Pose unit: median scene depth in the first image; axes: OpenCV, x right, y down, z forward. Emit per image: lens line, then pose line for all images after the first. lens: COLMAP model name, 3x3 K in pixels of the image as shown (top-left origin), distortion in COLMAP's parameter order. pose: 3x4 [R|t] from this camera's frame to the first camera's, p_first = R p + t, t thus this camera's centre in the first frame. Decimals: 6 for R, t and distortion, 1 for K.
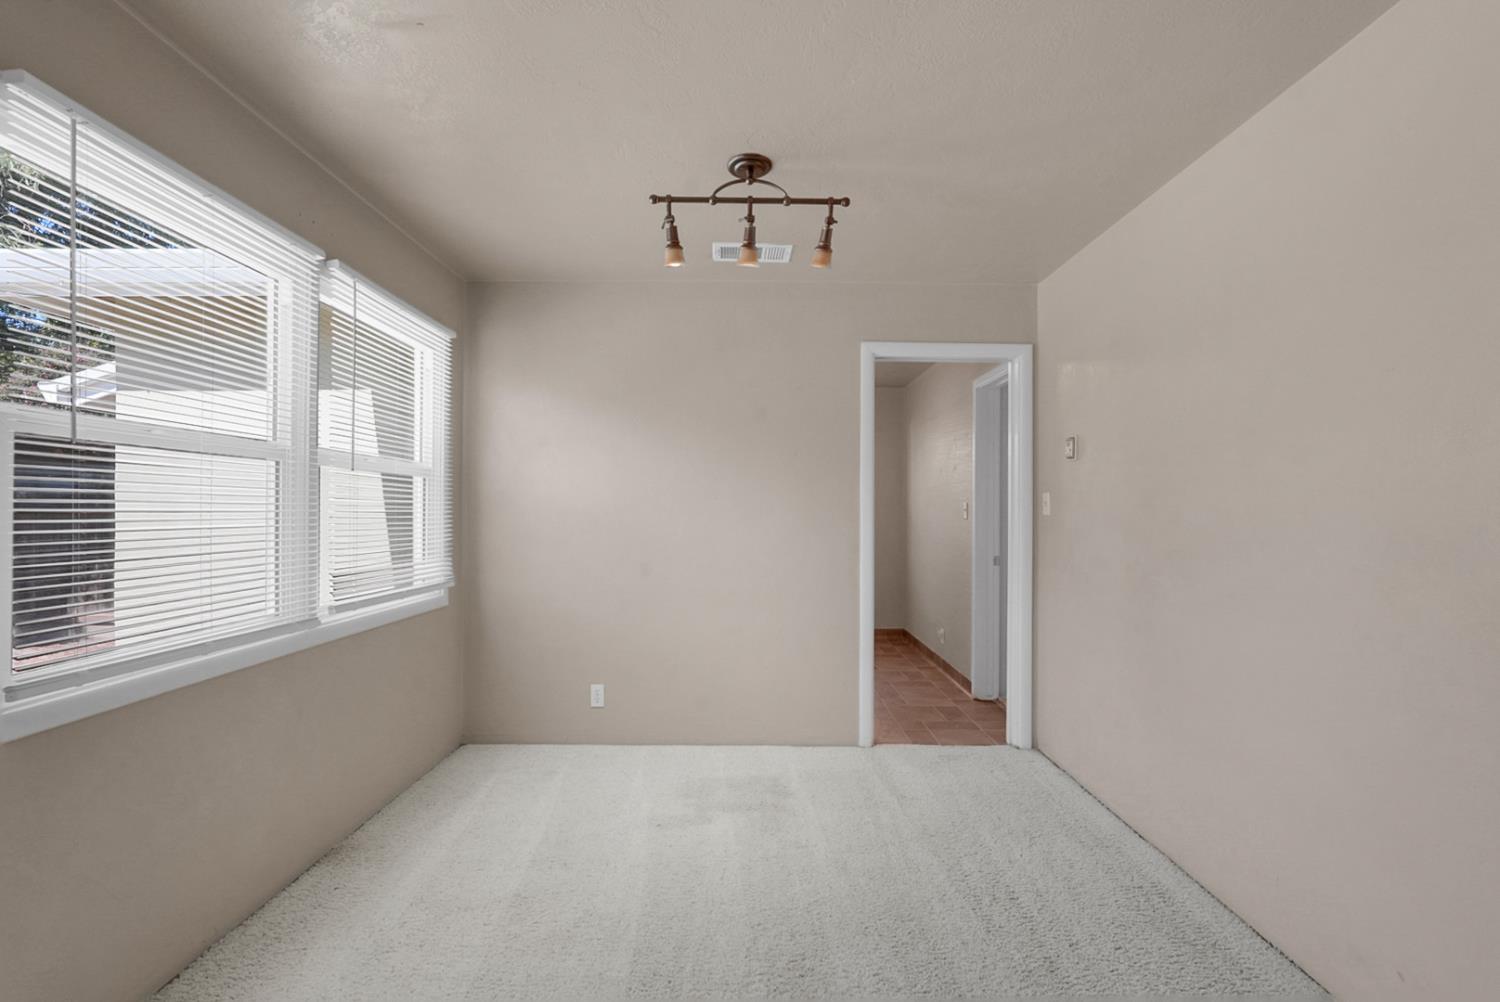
lens RADIAL K [[662.8, 0, 743.3], [0, 662.8, 499.8], [0, 0, 1]] dist [-0.014115, 0.000177]
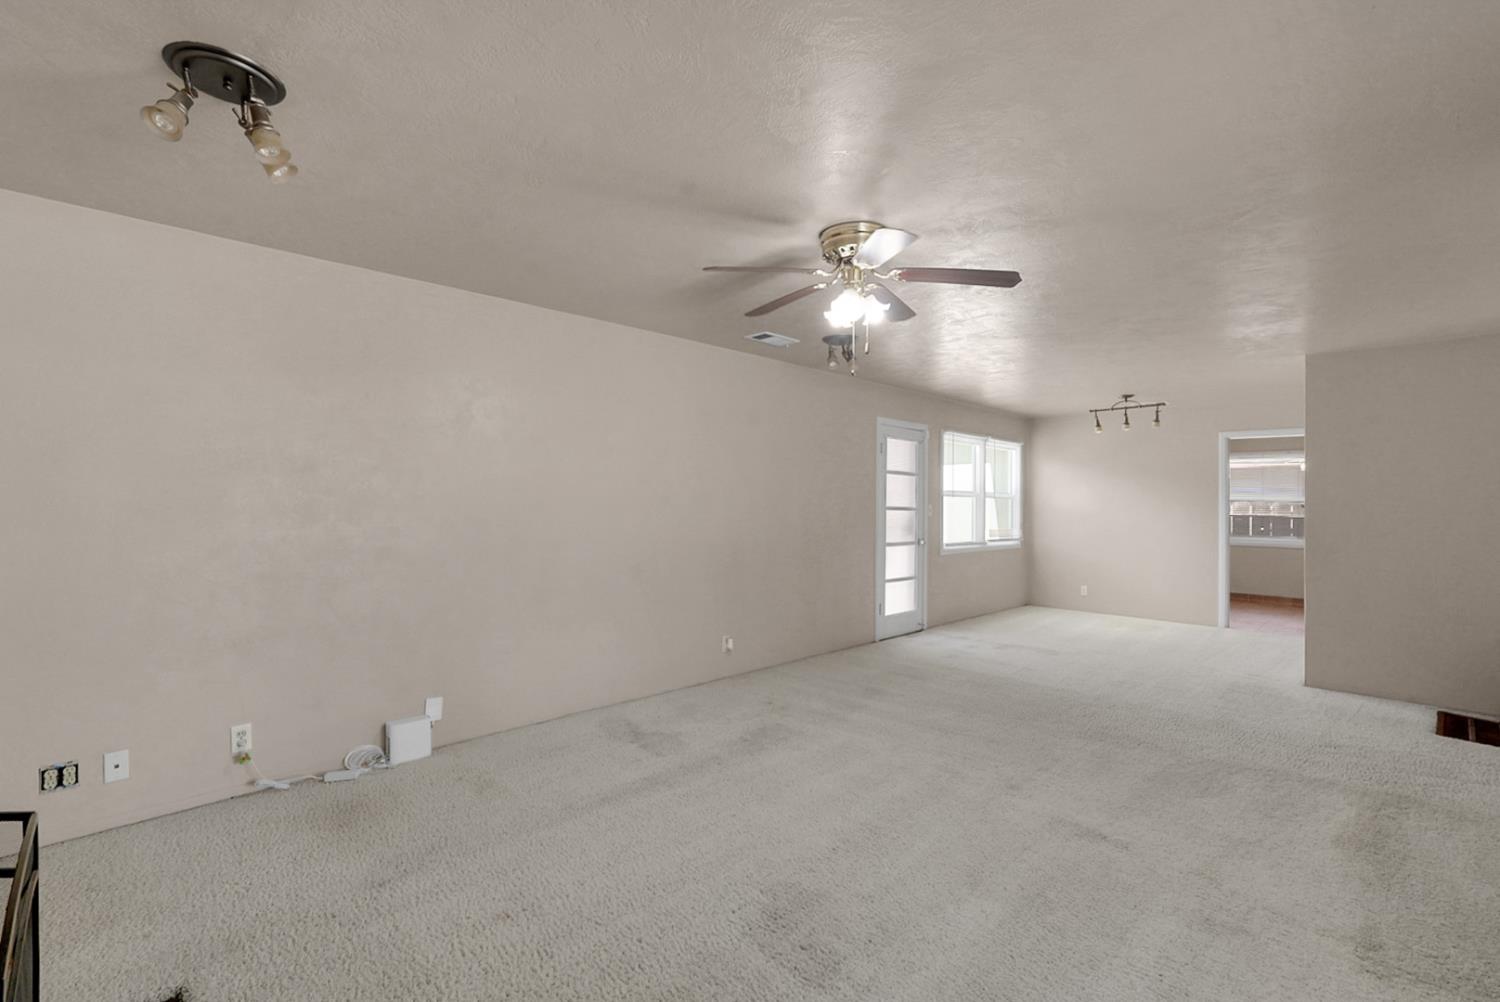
lens RADIAL K [[662.8, 0, 743.3], [0, 662.8, 499.8], [0, 0, 1]] dist [-0.014115, 0.000177]
pose [[0.706722, 0.000894, -0.707491, 0.686040], [0.007032, 0.999941, 0.008288, -0.062509], [0.707456, -0.010833, 0.706674, -1.775284]]
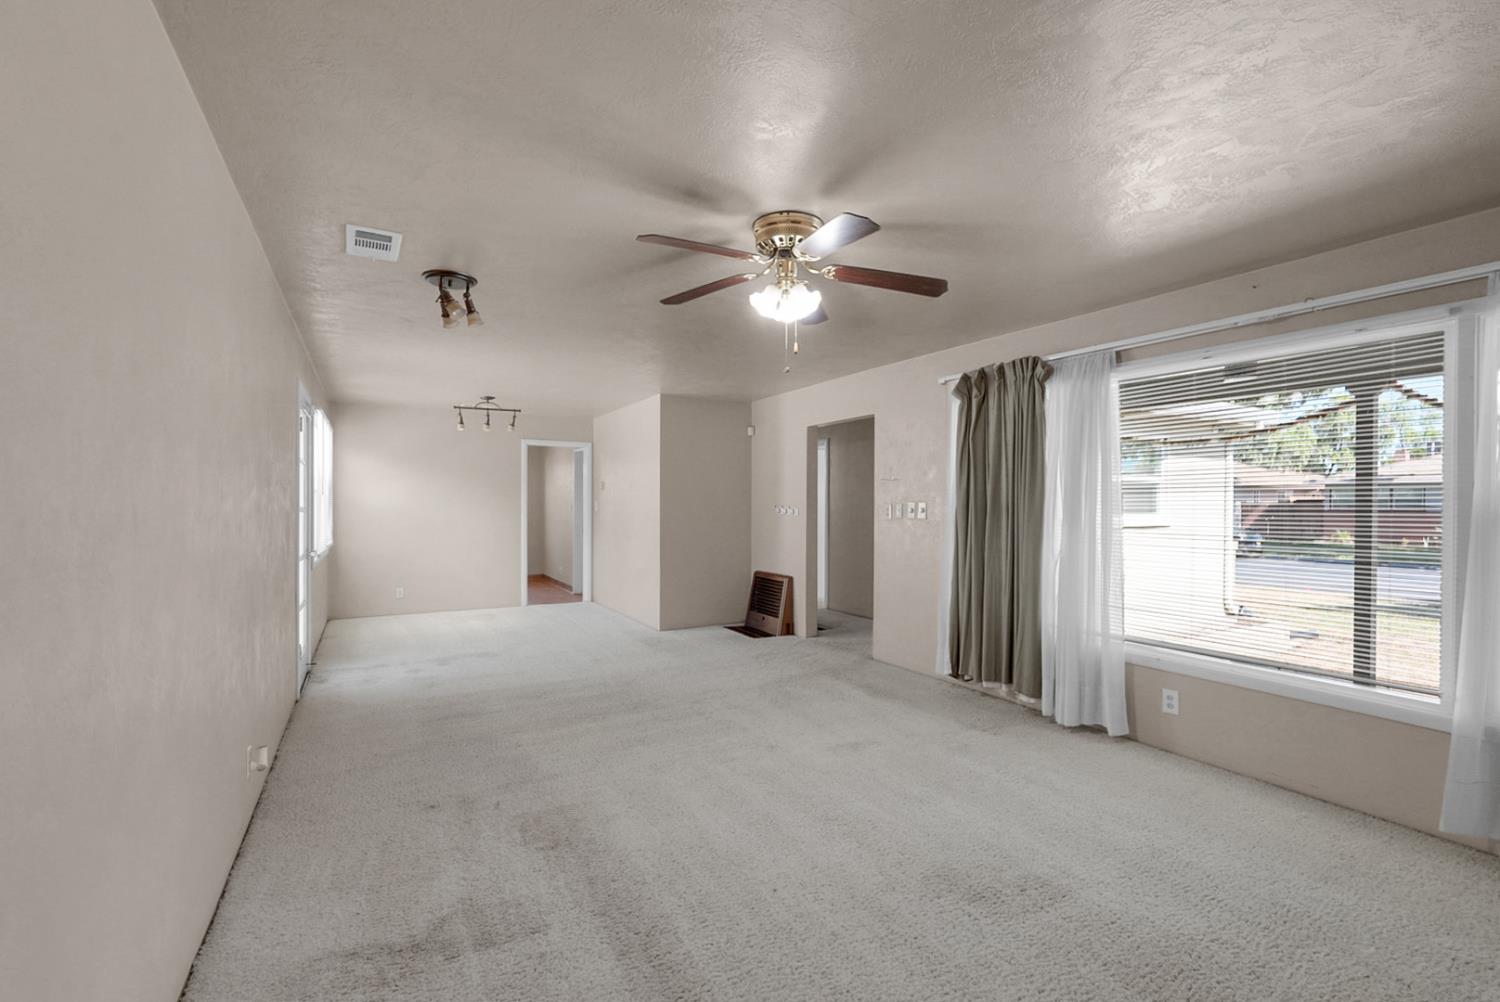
lens RADIAL K [[662.8, 0, 743.3], [0, 662.8, 499.8], [0, 0, 1]] dist [-0.014115, 0.000177]
pose [[0.865345, -0.003599, 0.501164, -0.392091], [-0.006367, 0.999815, 0.018174, -0.073706], [-0.501137, -0.018917, 0.865161, -1.762910]]
